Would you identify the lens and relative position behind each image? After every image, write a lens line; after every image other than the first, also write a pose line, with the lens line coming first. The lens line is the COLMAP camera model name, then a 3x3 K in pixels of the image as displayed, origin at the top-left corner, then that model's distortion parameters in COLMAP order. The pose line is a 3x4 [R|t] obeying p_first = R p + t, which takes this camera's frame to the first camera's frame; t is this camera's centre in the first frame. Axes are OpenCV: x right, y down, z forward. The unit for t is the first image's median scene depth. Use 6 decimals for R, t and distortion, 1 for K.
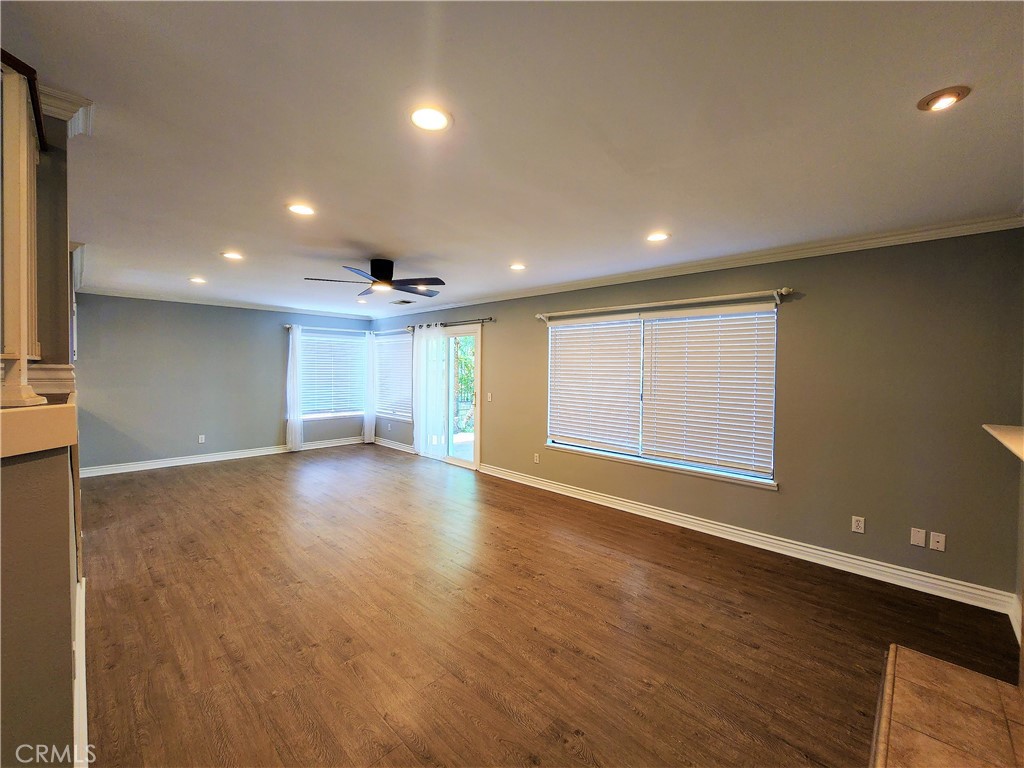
lens RADIAL K [[421.7, 0, 508.3], [0, 421.7, 376.9], [0, 0, 1]] dist [-0.000495, -0.000539]
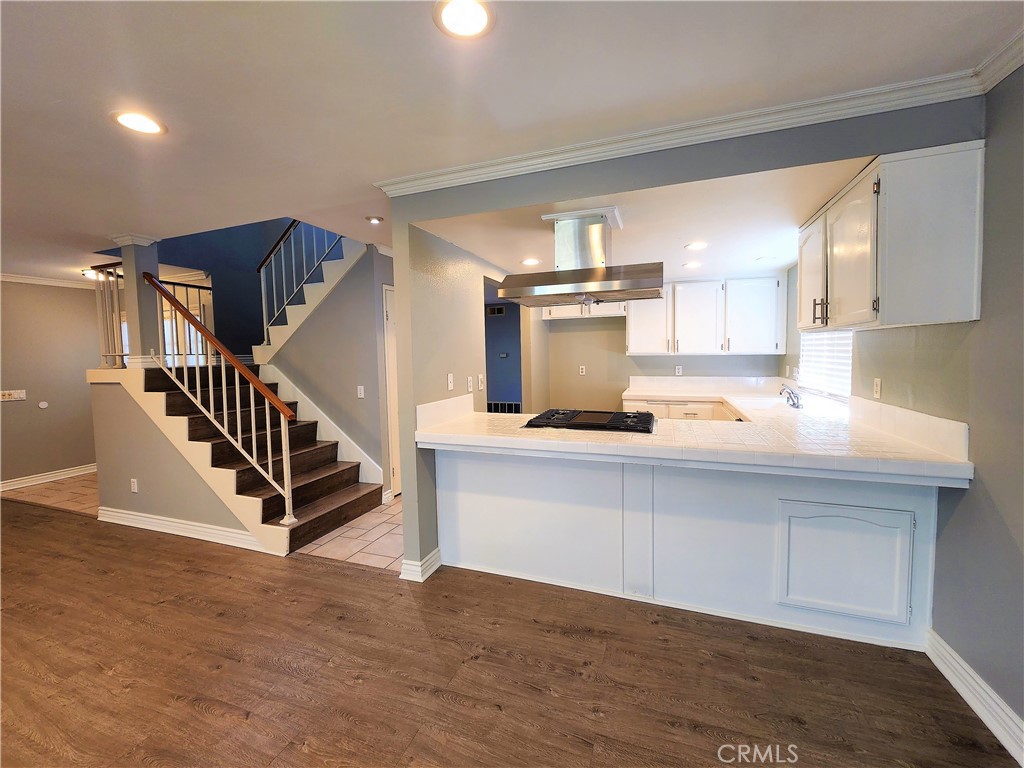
lens RADIAL K [[421.7, 0, 508.3], [0, 421.7, 376.9], [0, 0, 1]] dist [-0.000495, -0.000539]
pose [[-0.914382, 0.030472, -0.403703, -0.917205], [0.001241, 0.997370, 0.072473, -0.036232], [0.404850, 0.065767, -0.912015, 1.789859]]
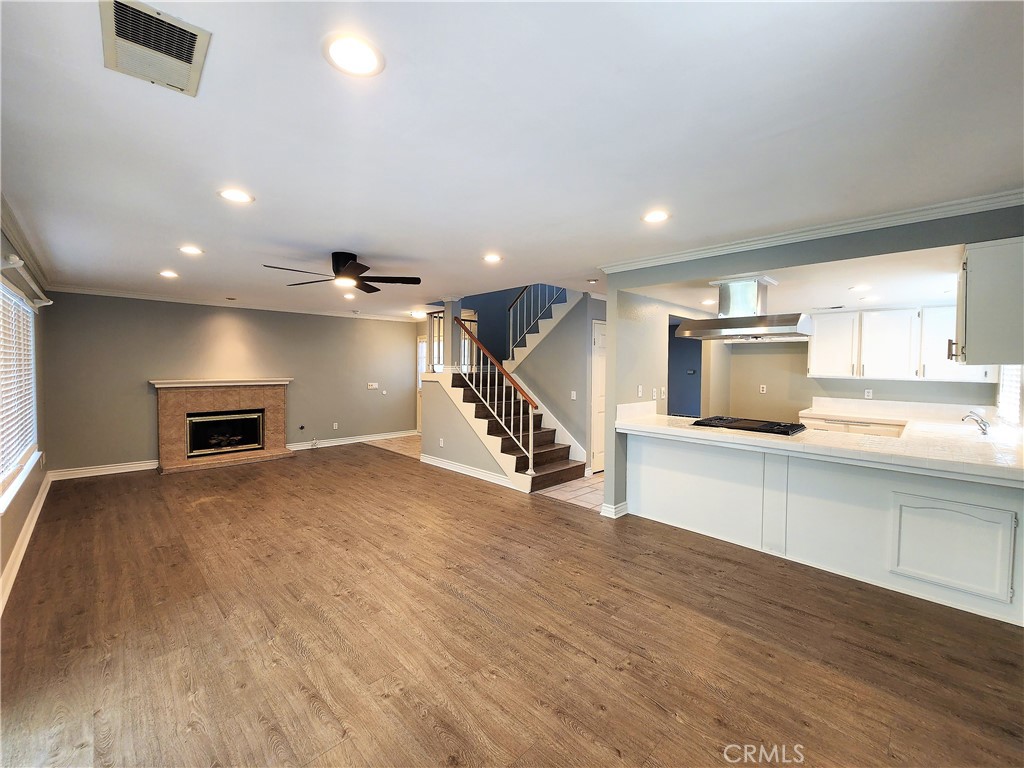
lens RADIAL K [[421.7, 0, 508.3], [0, 421.7, 376.9], [0, 0, 1]] dist [-0.000495, -0.000539]
pose [[-0.999558, -0.021459, 0.020574, -0.788372], [-0.020414, 0.998553, 0.049749, -0.060904], [-0.021612, 0.049307, -0.998550, 2.222281]]
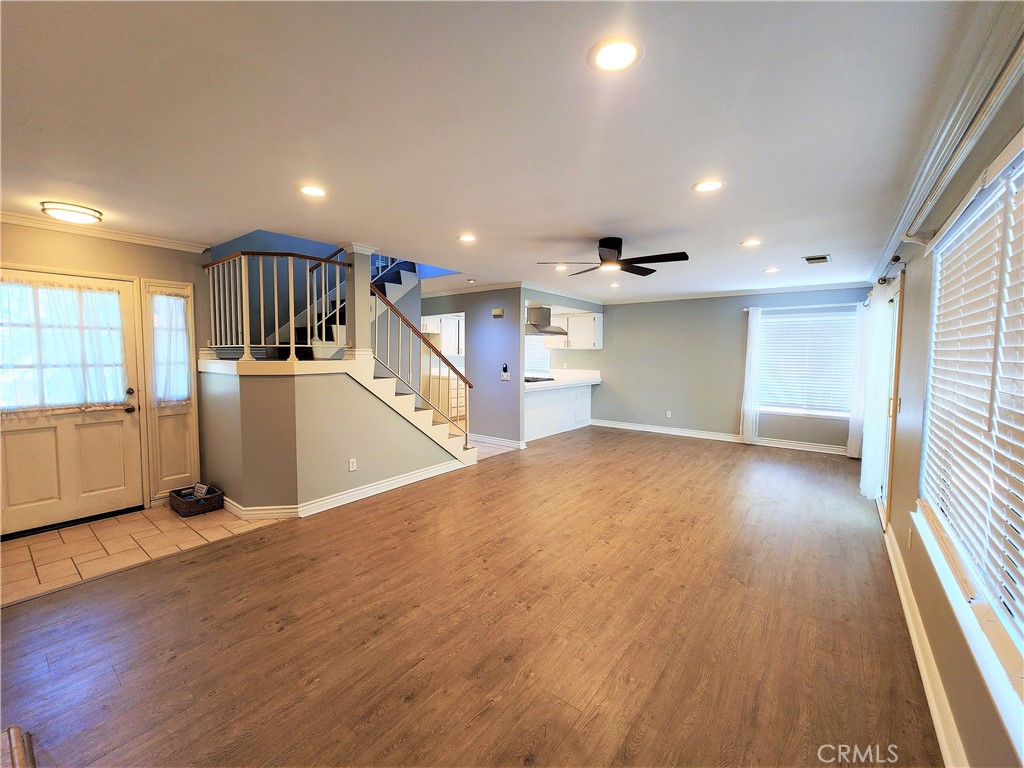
lens RADIAL K [[421.7, 0, 508.3], [0, 421.7, 376.9], [0, 0, 1]] dist [-0.000495, -0.000539]
pose [[0.115867, 0.046634, -0.992169, 0.732900], [-0.026469, 0.998687, 0.043849, 0.002403], [0.992912, 0.021181, 0.116950, 0.752690]]
